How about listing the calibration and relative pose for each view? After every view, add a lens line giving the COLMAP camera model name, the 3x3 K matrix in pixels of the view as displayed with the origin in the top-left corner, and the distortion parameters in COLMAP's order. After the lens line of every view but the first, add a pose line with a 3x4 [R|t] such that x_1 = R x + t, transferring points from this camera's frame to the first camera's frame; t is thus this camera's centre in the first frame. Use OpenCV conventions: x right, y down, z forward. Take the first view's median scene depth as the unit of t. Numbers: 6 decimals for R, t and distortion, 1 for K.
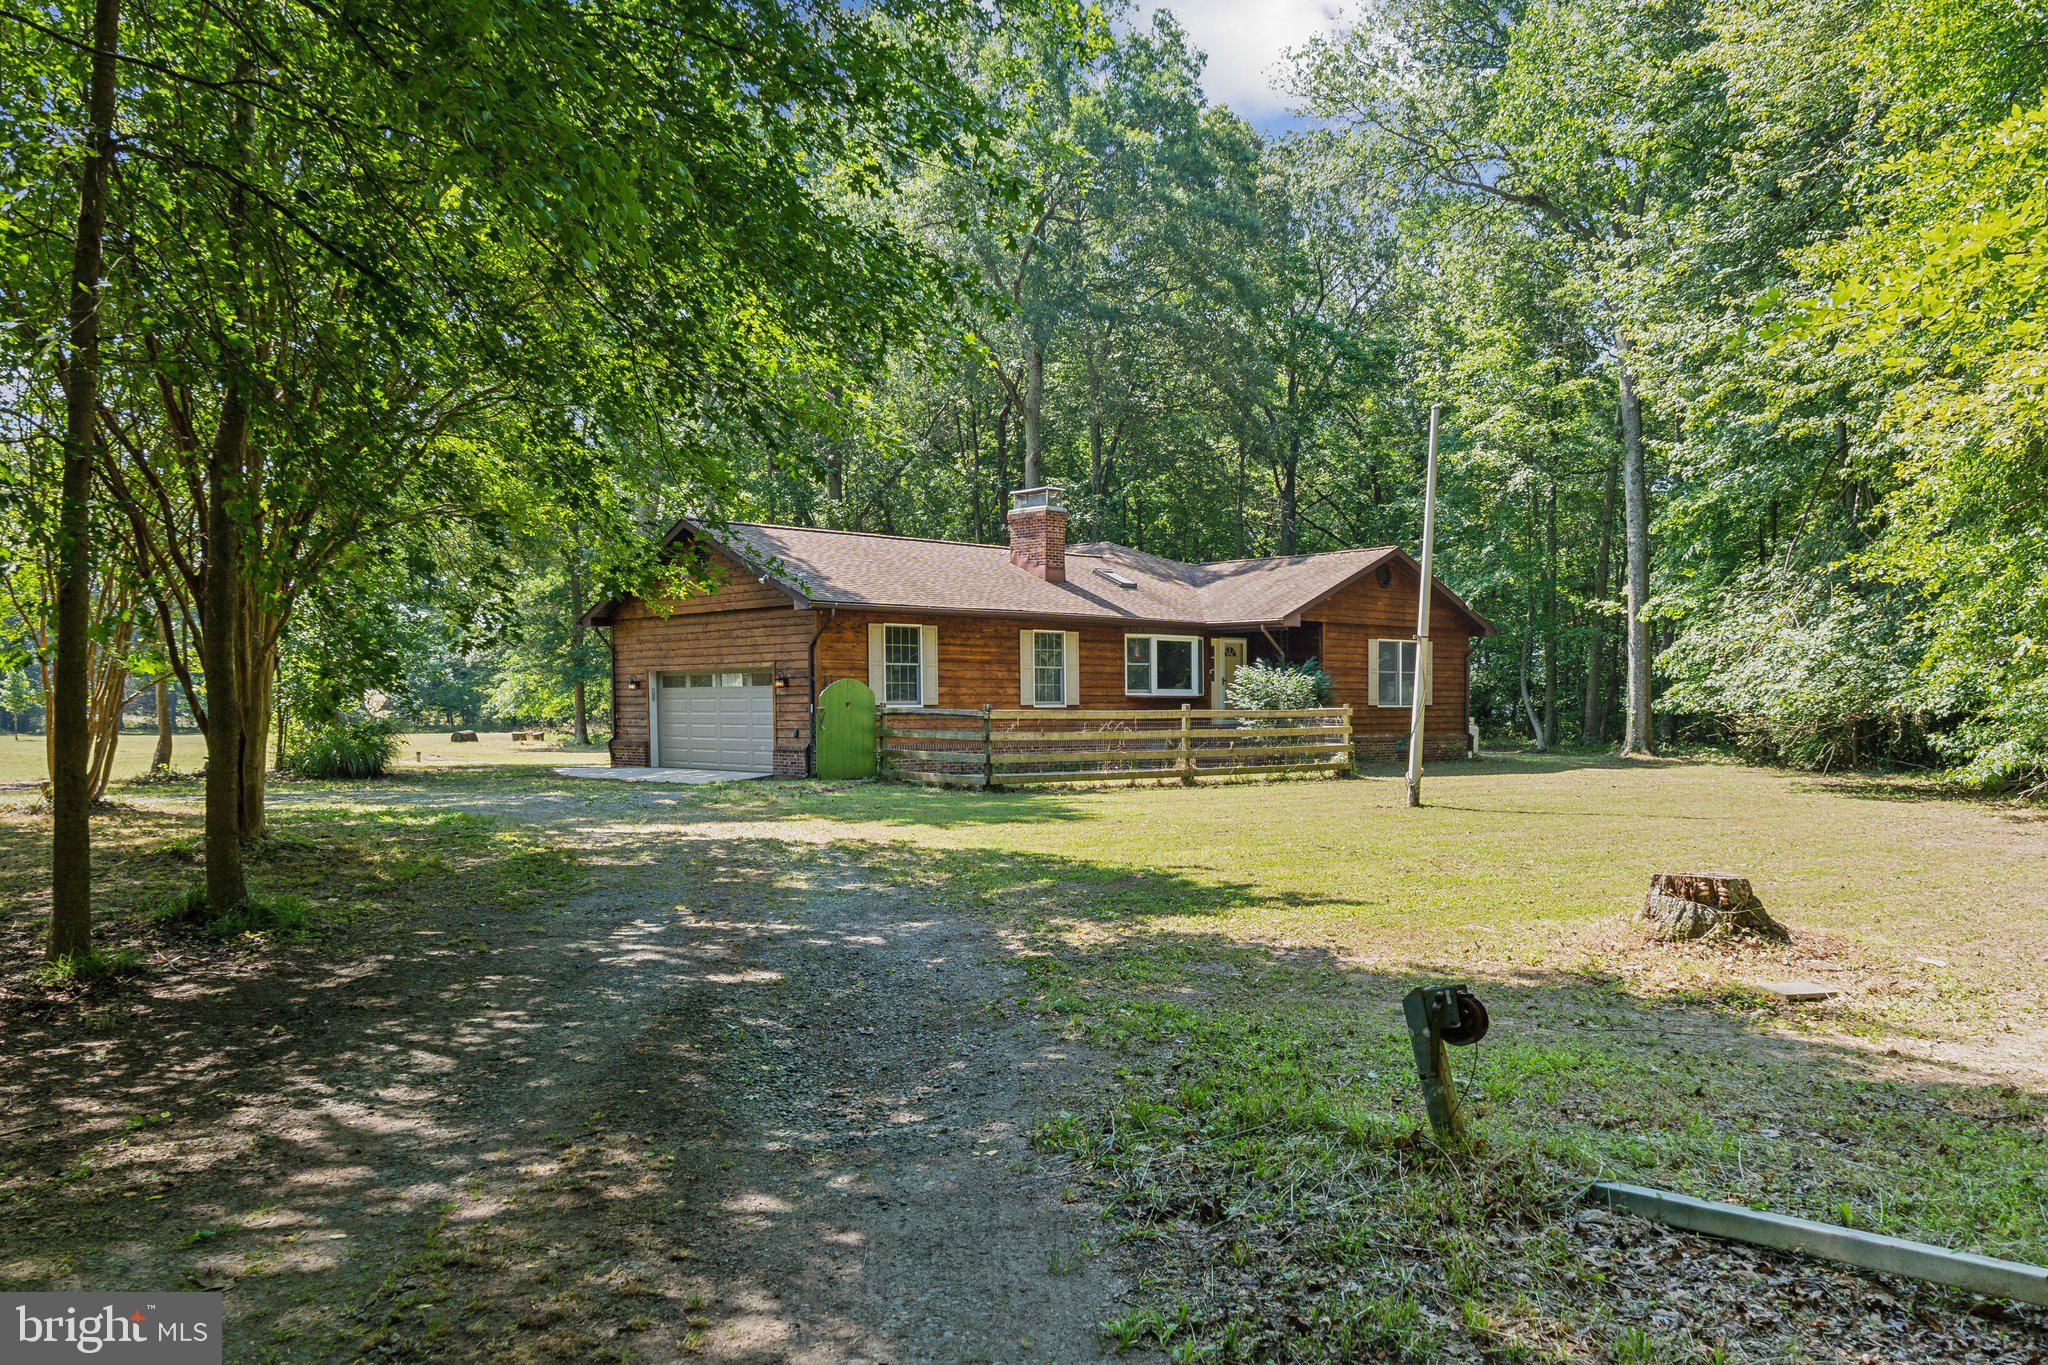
lens RADIAL K [[1605.5, 0, 1024.6], [0, 1605.5, 689.6], [0, 0, 1]] dist [-0.002773, -0.000439]
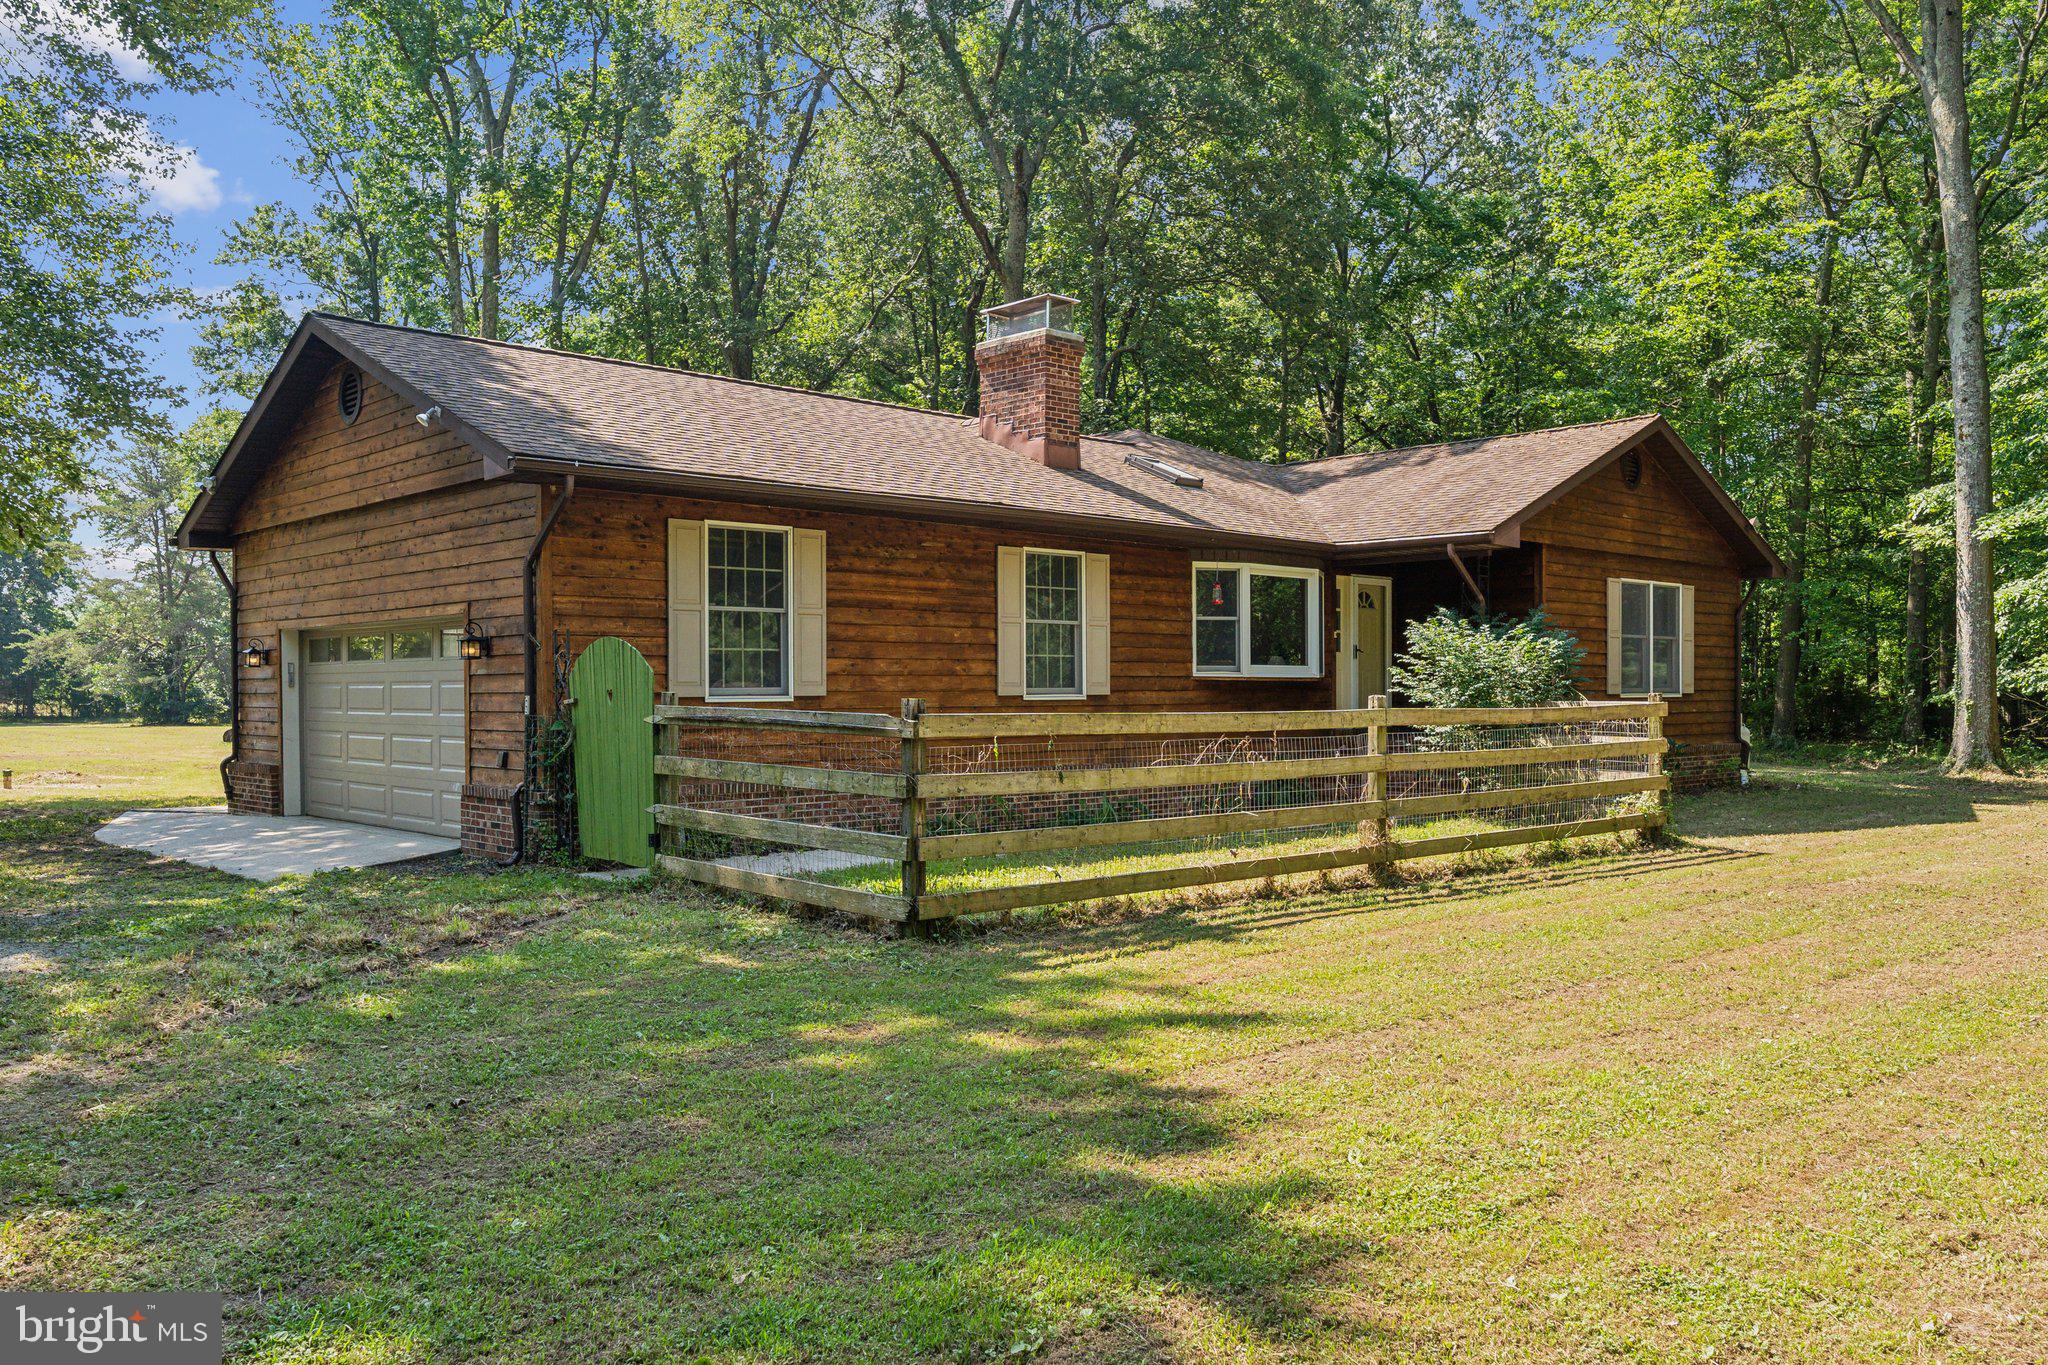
lens RADIAL K [[1605.5, 0, 1020.4], [0, 1605.5, 684.1], [0, 0, 1]] dist [-0.002773, -0.000439]
pose [[0.999917, 0.000059, 0.012903, -0.002204], [-0.000162, 0.999968, 0.007993, 0.001970], [-0.012903, -0.007994, 0.999885, 0.478492]]
